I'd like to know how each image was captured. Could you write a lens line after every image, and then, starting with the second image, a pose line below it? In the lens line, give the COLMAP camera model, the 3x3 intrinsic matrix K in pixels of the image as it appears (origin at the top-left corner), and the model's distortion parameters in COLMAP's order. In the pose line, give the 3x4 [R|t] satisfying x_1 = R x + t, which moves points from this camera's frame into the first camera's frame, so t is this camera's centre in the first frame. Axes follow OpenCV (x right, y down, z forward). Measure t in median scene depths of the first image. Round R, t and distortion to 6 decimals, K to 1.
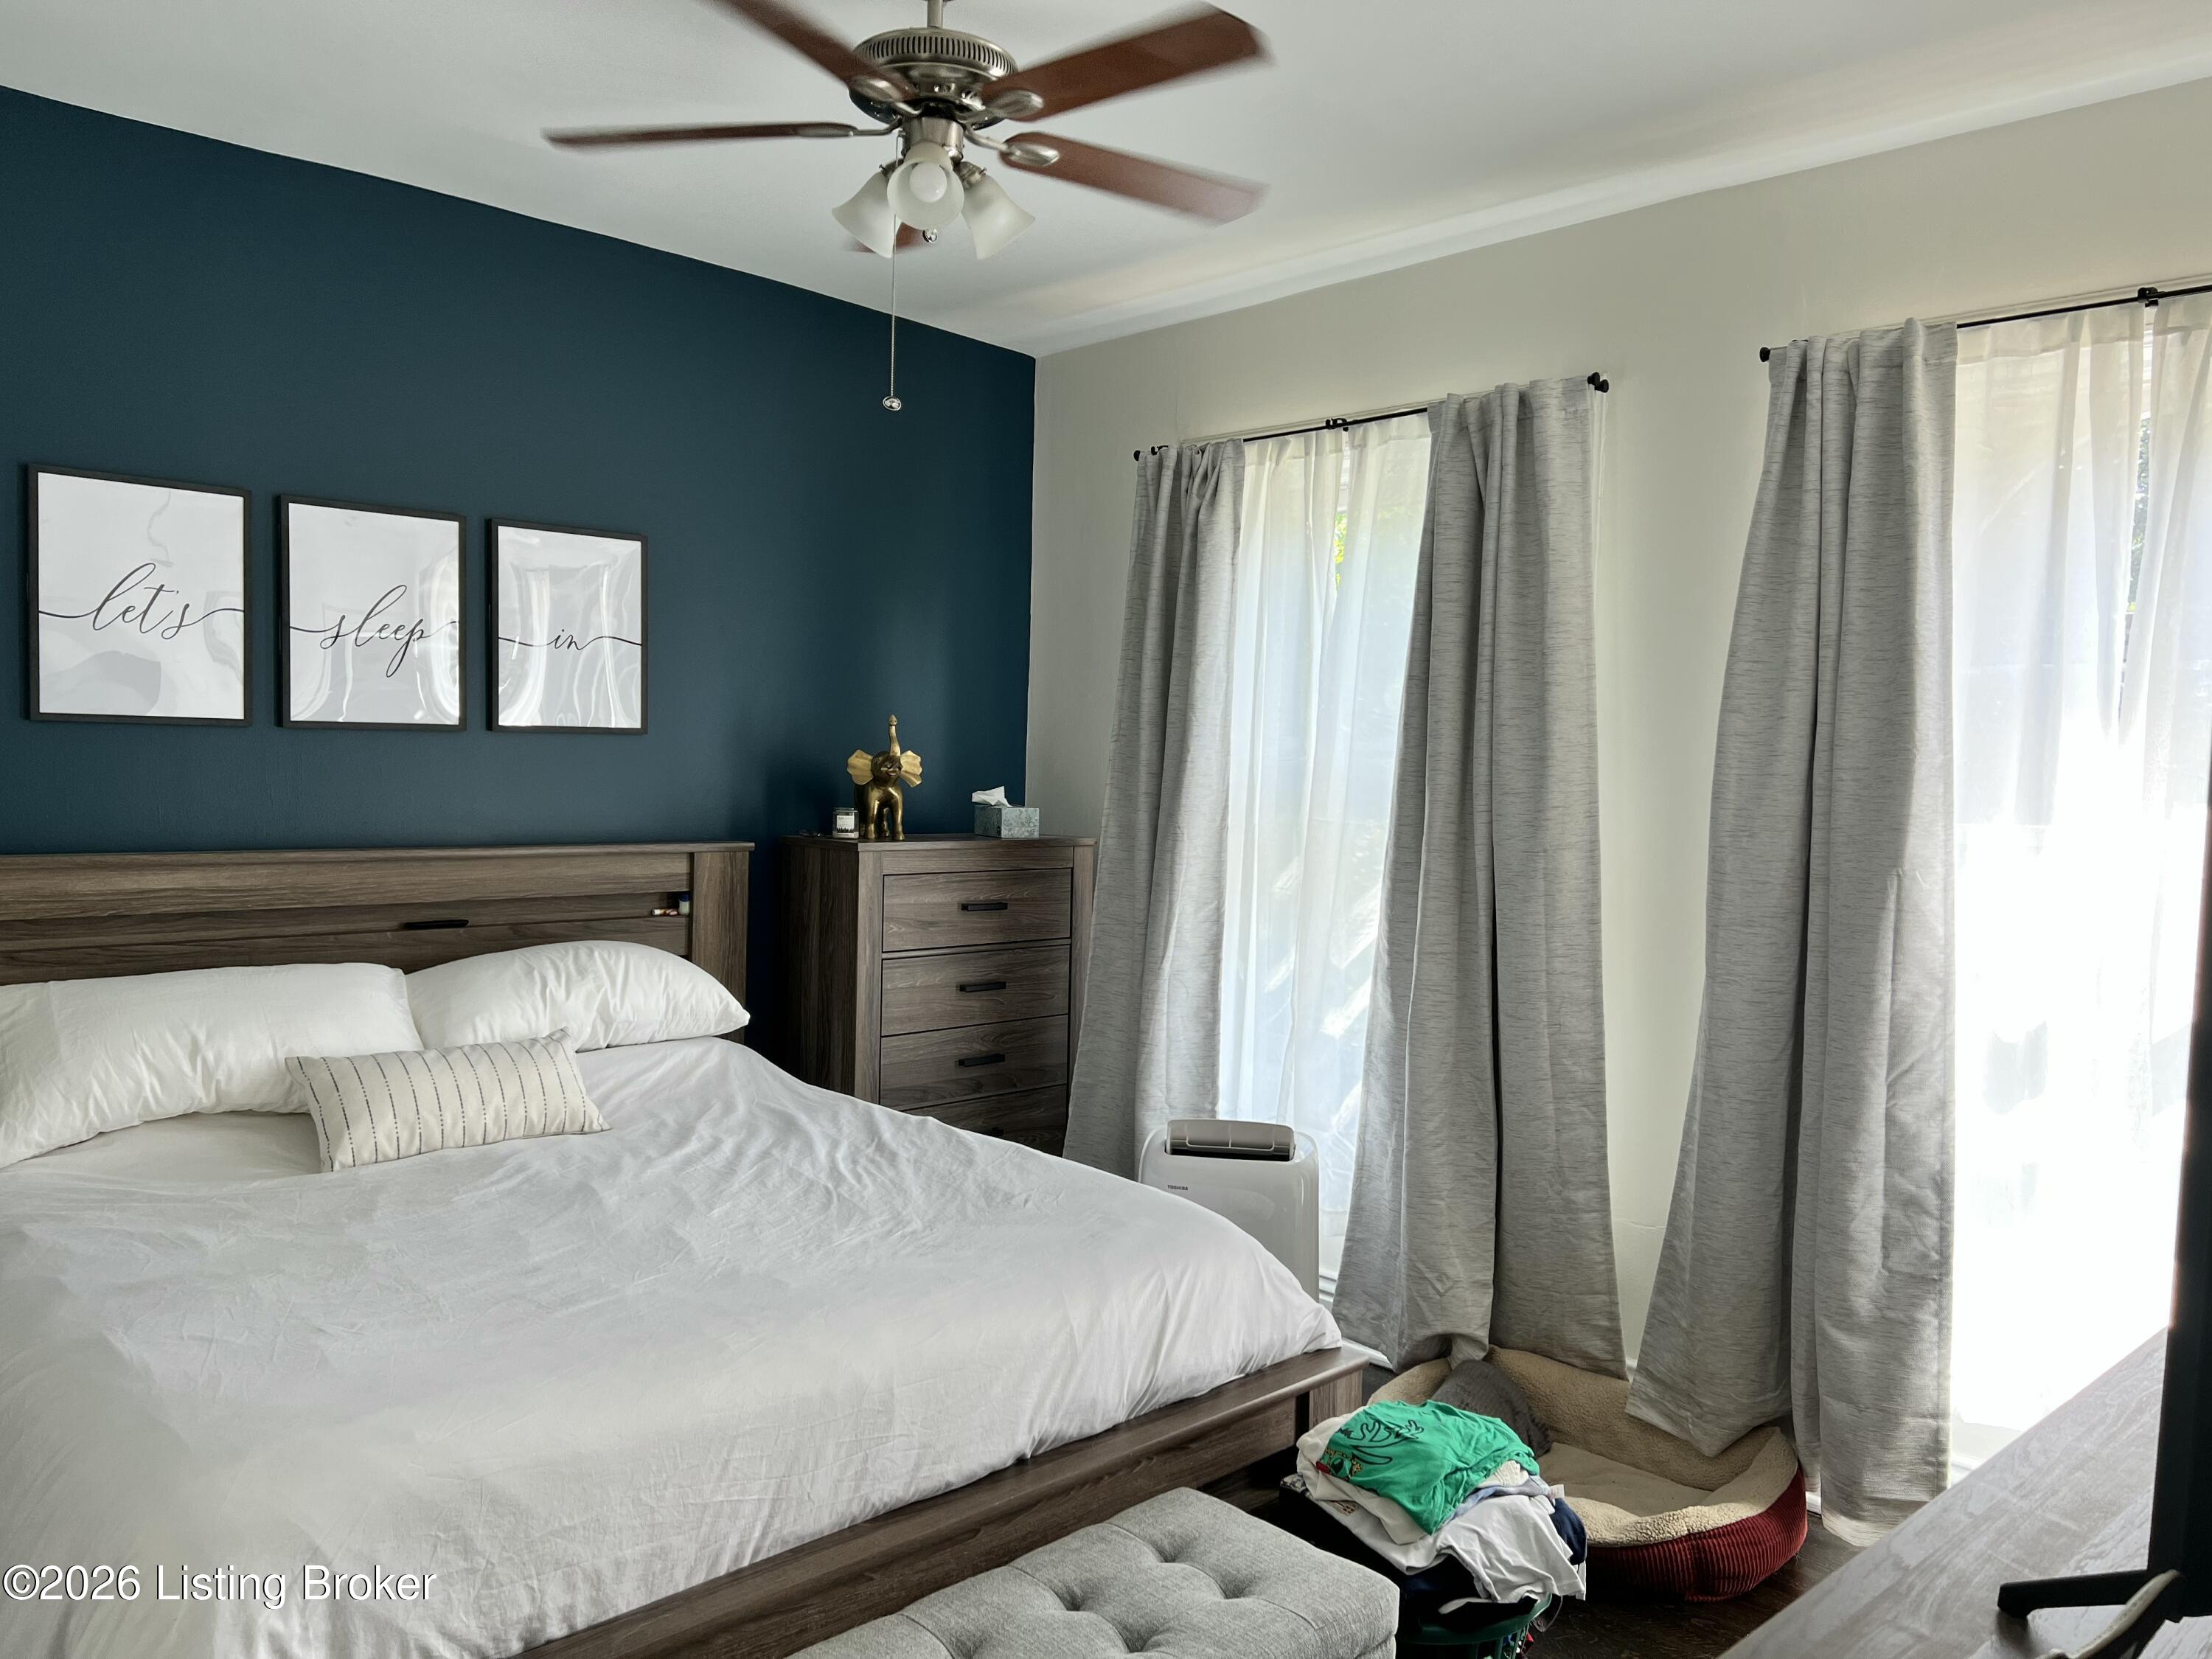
lens RADIAL K [[1667.7, 0, 1095.3], [0, 1667.7, 821.8], [0, 0, 1]] dist [0.063758, -0.077748]
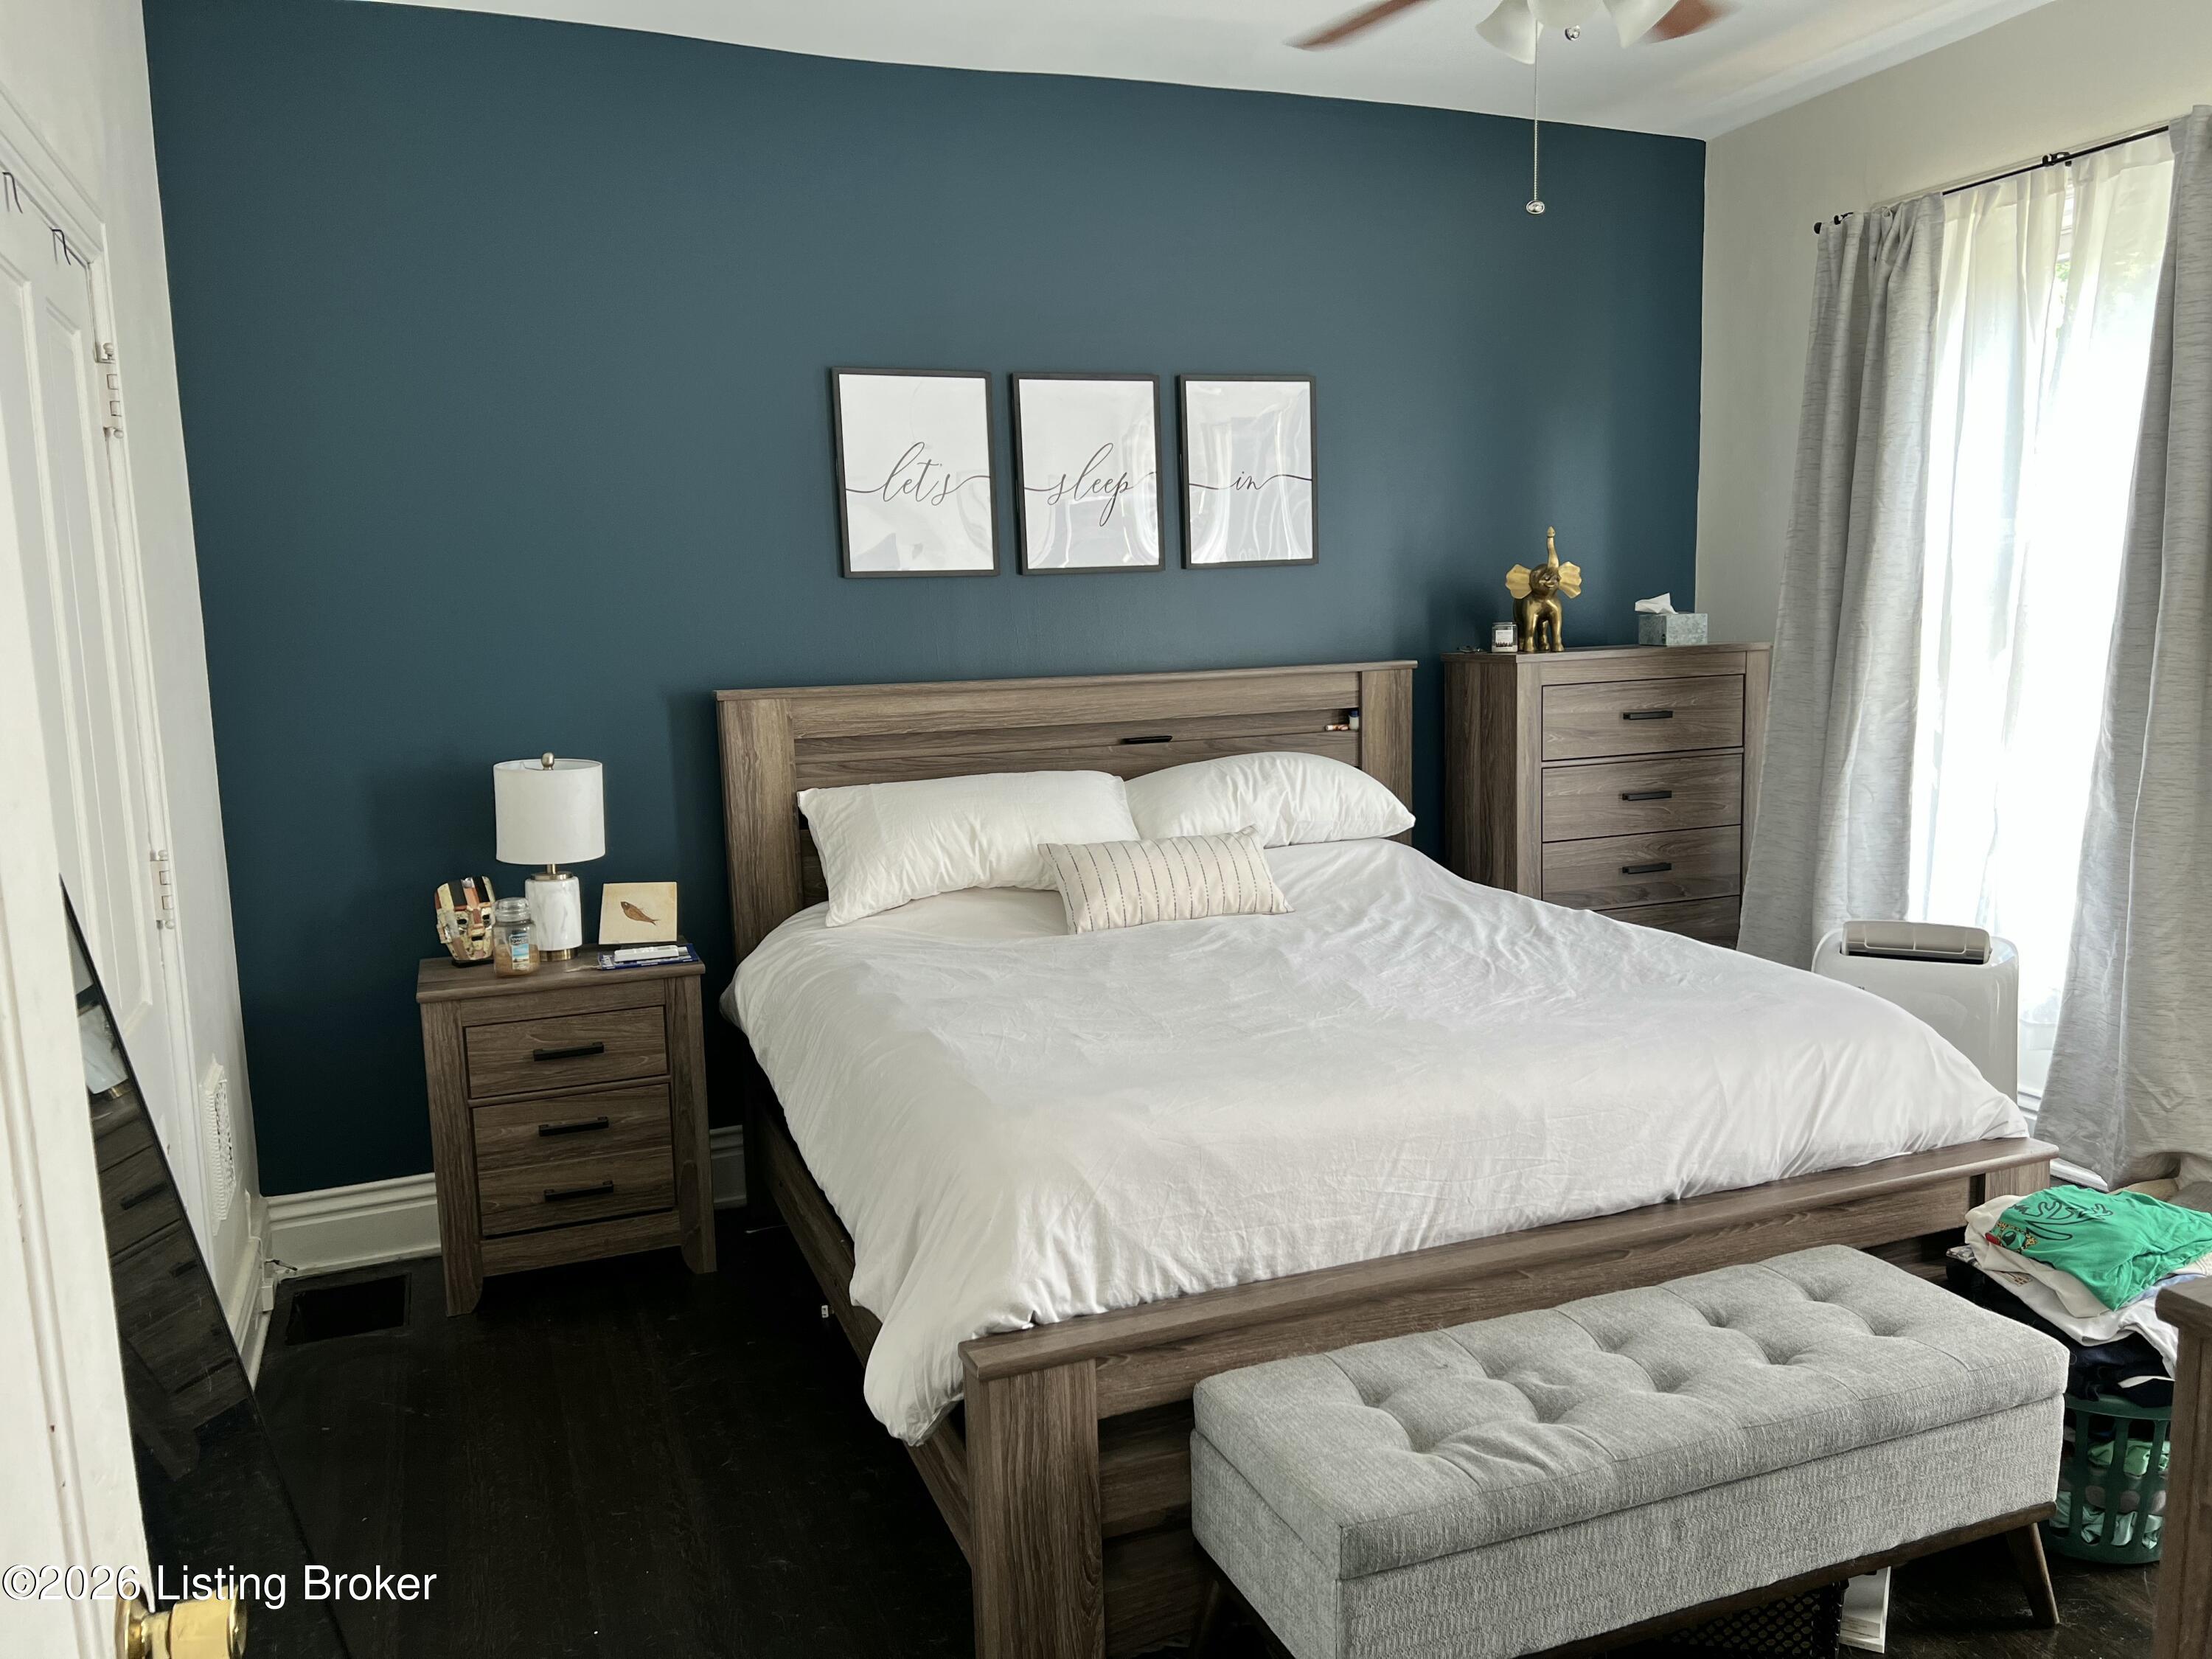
lens RADIAL K [[1667.7, 0, 1072.8], [0, 1667.7, 870.3], [0, 0, 1]] dist [0.063758, -0.077748]
pose [[0.915382, 0.004805, -0.402558, 0.031207], [0.039712, 0.993974, 0.102166, 0.033928], [0.400623, -0.109507, 0.909675, -0.093927]]
